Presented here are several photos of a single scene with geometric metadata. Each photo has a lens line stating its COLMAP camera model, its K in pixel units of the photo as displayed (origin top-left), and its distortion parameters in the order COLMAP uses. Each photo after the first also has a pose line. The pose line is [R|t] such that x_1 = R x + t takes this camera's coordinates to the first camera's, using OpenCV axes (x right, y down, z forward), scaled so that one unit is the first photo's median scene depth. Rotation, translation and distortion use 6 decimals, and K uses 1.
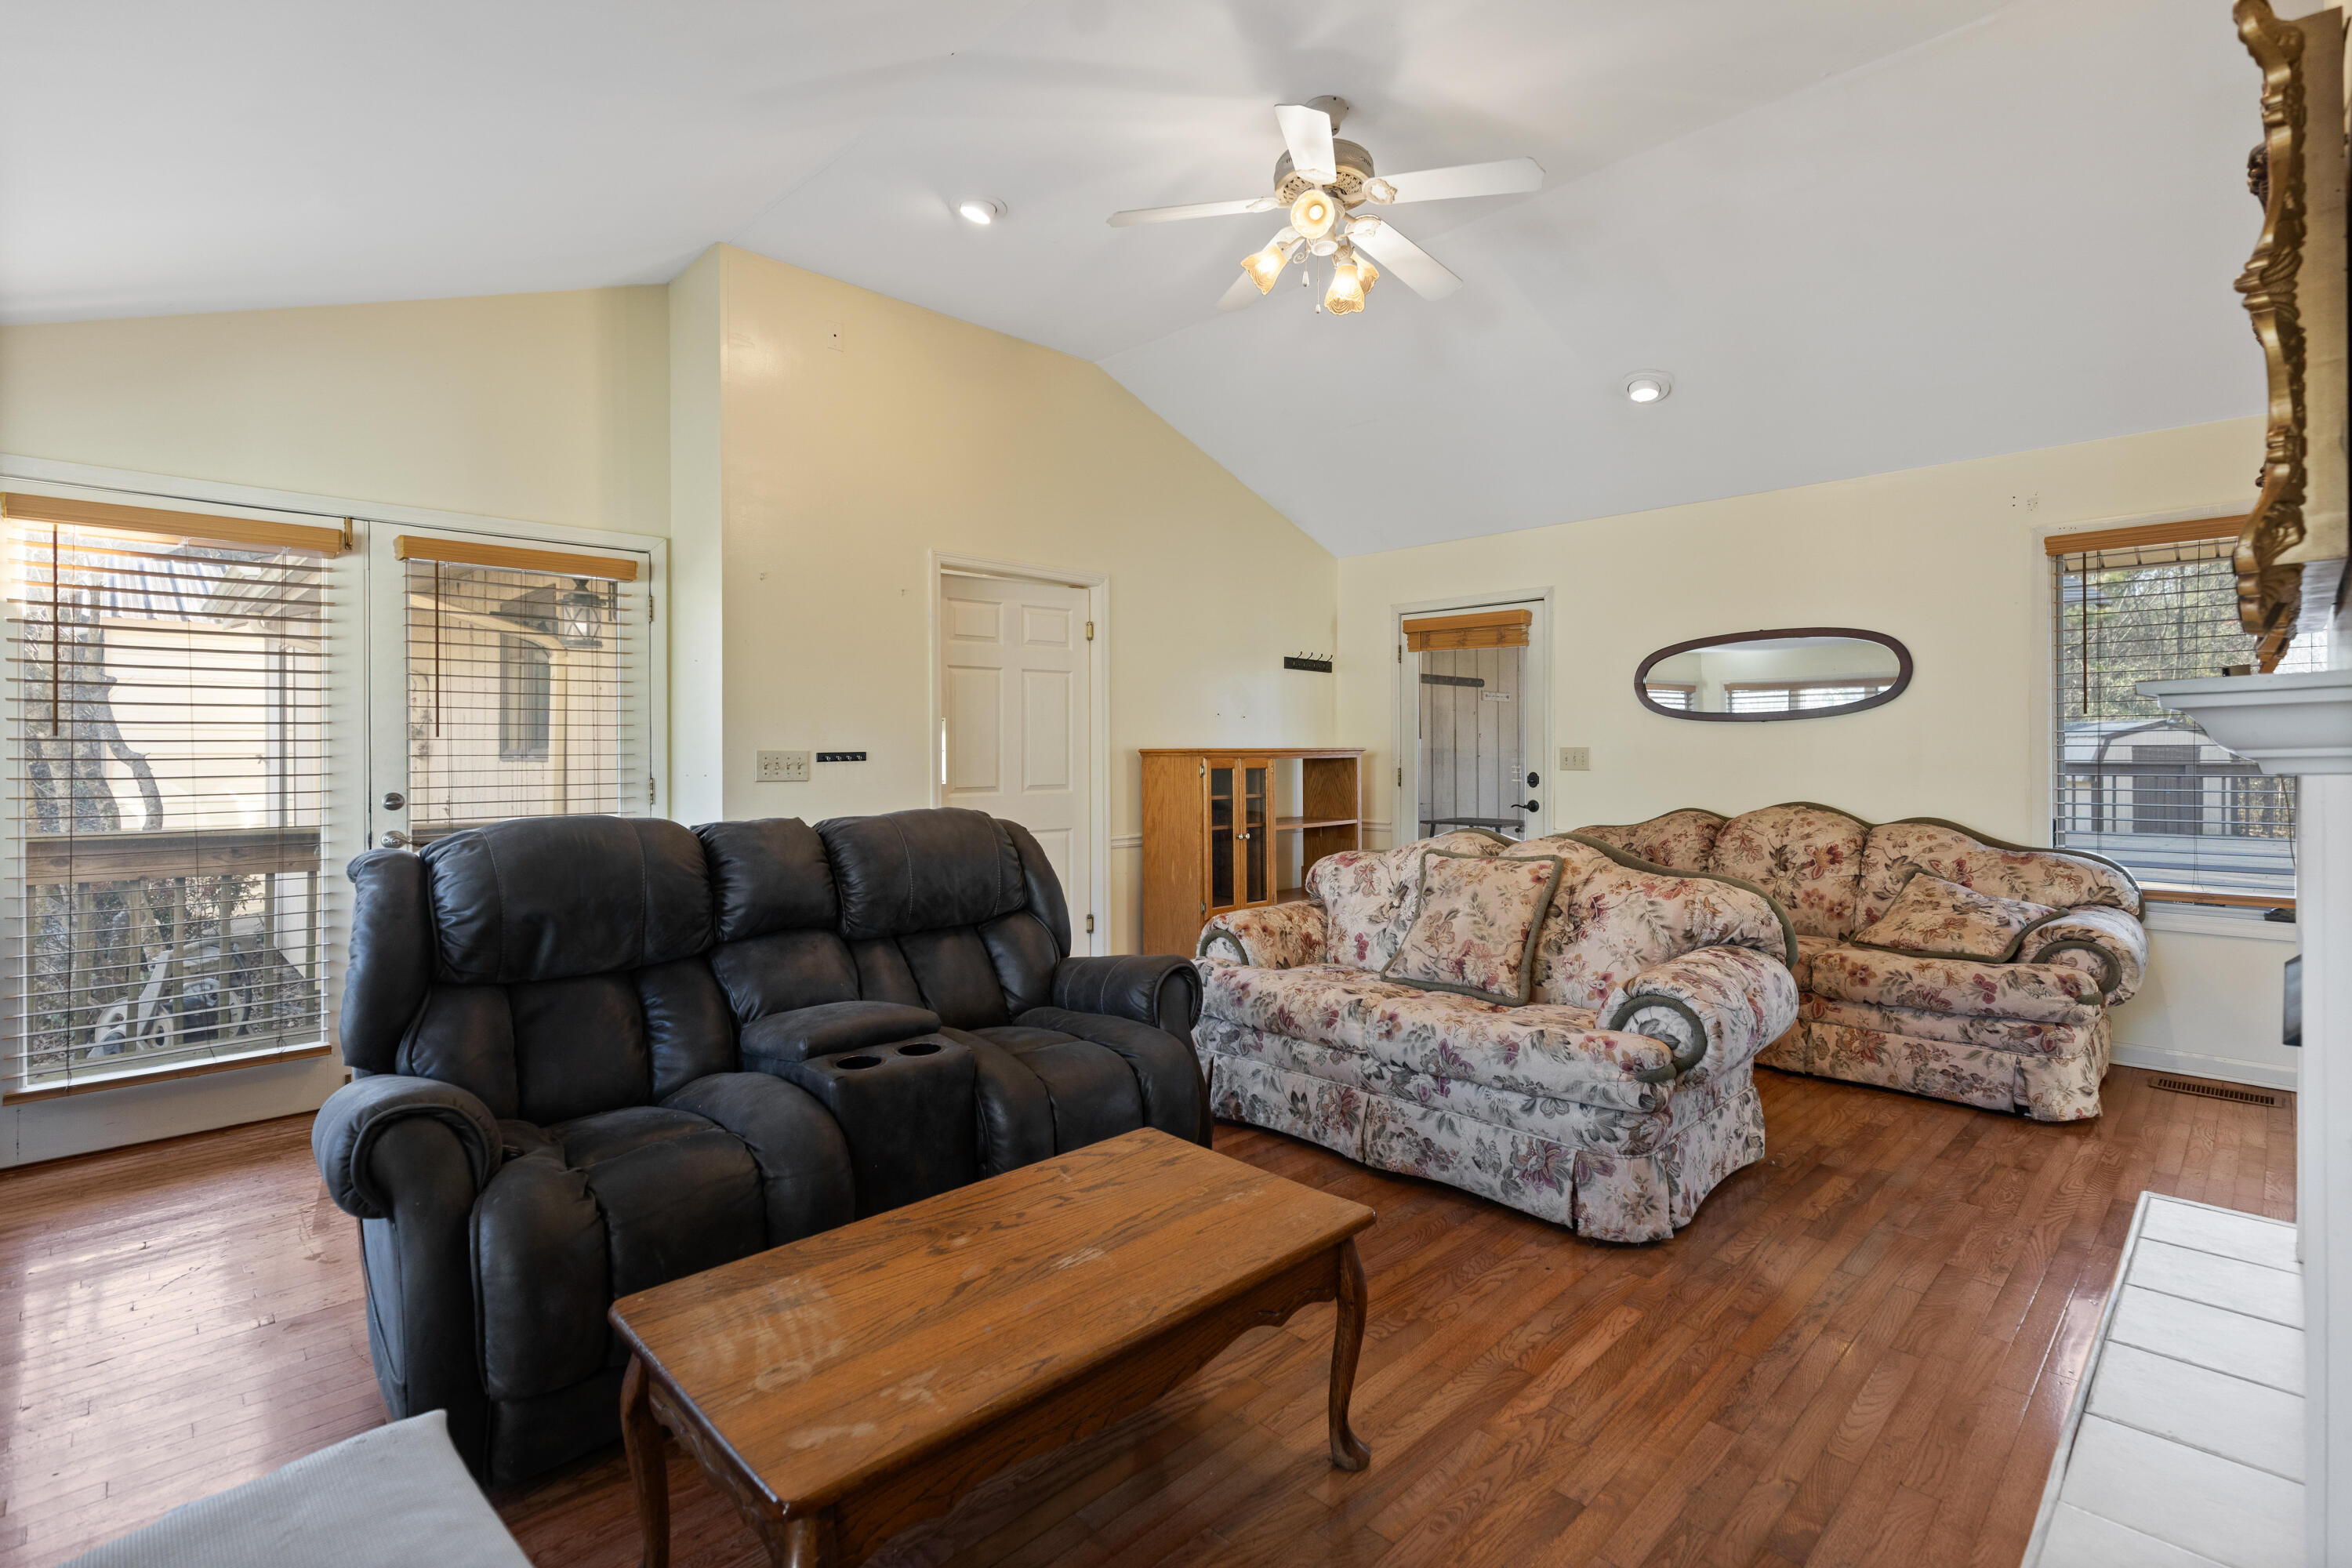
lens RADIAL K [[1077.2, 0, 1174.3], [0, 1077.2, 745.0], [0, 0, 1]] dist [-0.001431, -0.000320]
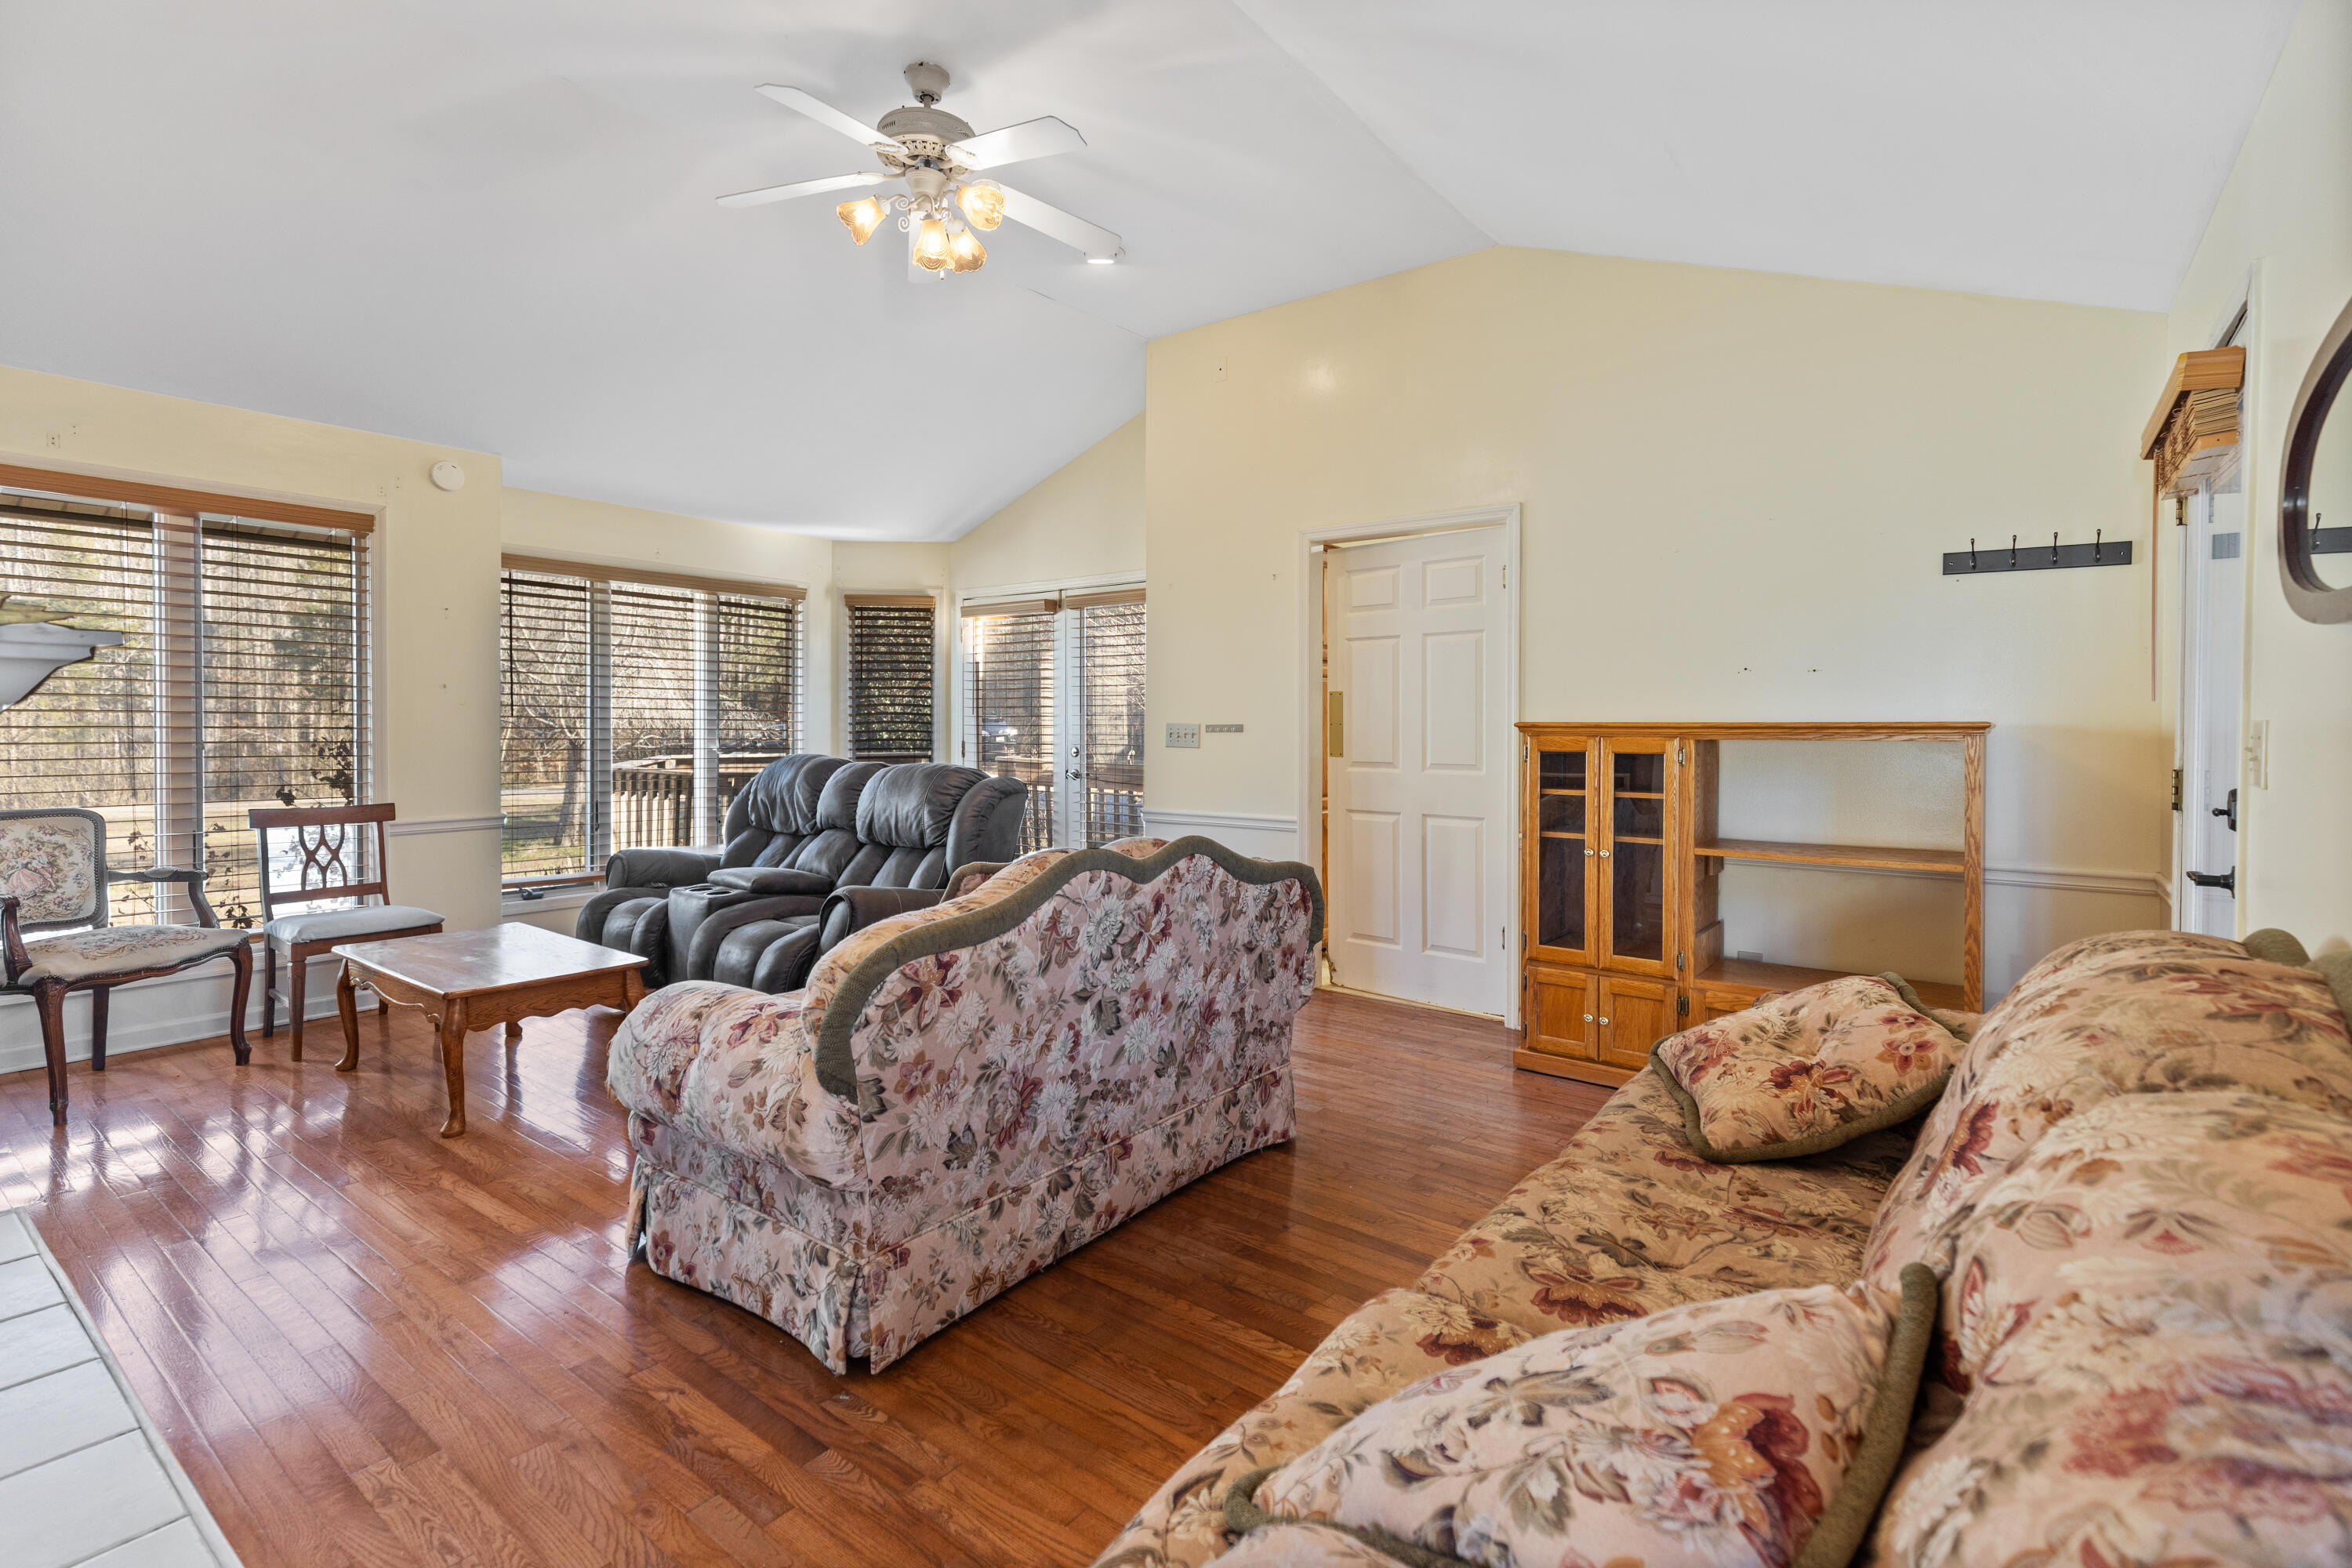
lens RADIAL K [[1084.3, 0, 1173.9], [0, 1084.3, 732.6], [0, 0, 1]] dist [0.000775, 0.000306]
pose [[0.144269, 0.008248, -0.989504, 0.775679], [-0.002259, 0.999965, 0.008006, 0.005437], [0.989536, 0.001081, 0.144282, 0.717377]]
